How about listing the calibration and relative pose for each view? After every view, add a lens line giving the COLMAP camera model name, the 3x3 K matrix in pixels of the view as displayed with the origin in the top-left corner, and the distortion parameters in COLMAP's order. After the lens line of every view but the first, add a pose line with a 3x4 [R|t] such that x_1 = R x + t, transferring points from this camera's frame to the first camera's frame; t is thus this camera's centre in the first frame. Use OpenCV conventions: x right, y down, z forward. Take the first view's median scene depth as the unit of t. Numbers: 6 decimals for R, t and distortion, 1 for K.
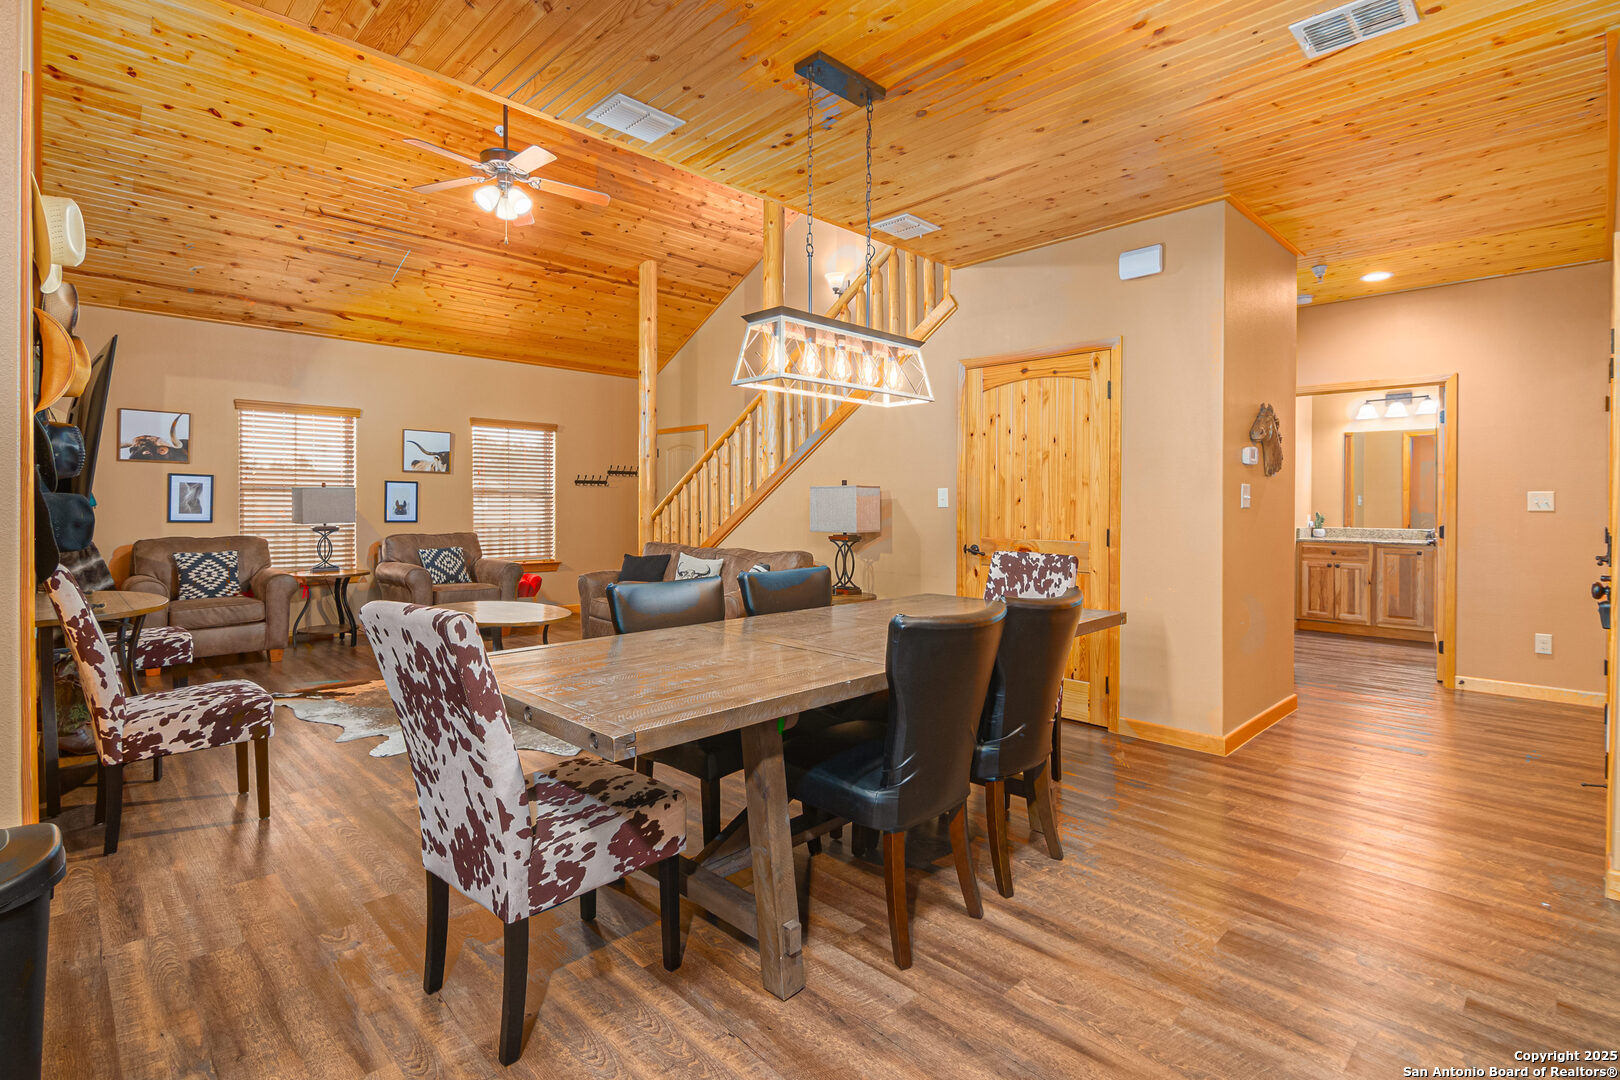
lens RADIAL K [[807.9, 0, 805.4], [0, 807.9, 499.9], [0, 0, 1]] dist [-0.002444, -0.000352]
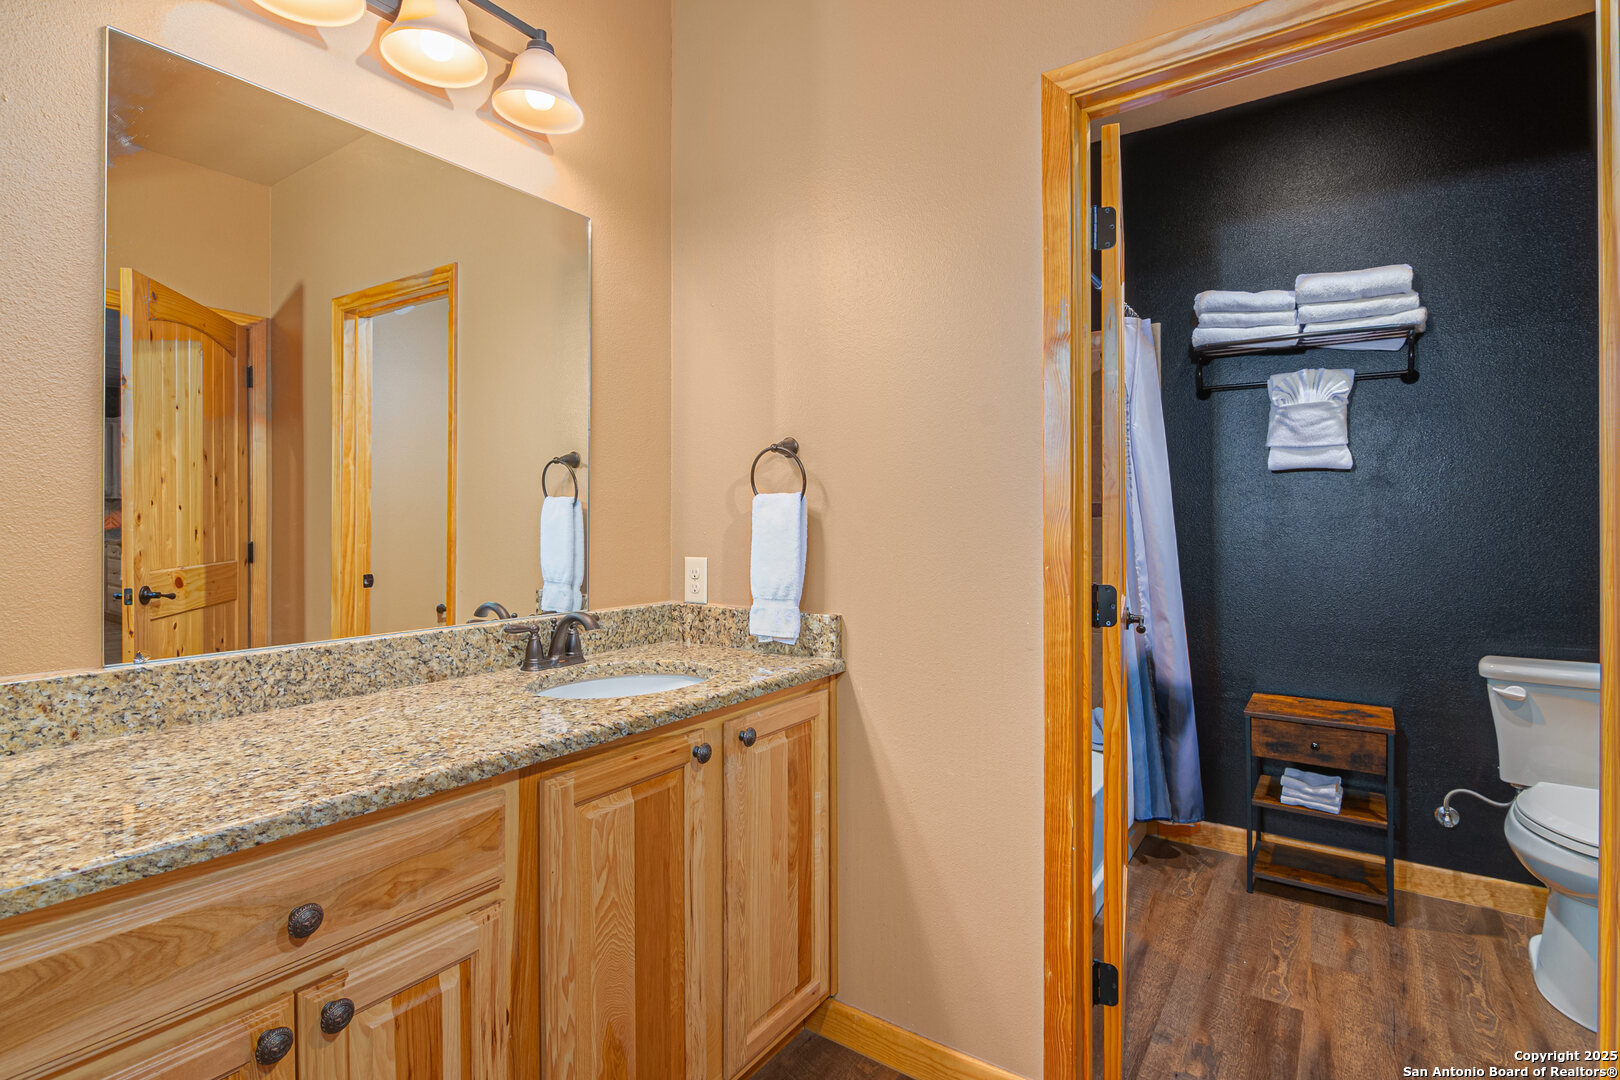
lens RADIAL K [[767.8, 0, 816.6], [0, 767.8, 519.8], [0, 0, 1]] dist [-0.000483, -0.000972]
pose [[-0.204454, -0.001108, 0.978875, 0.534666], [-0.001431, 0.999999, 0.000833, 0.007509], [-0.978875, -0.001230, -0.204456, 0.955193]]
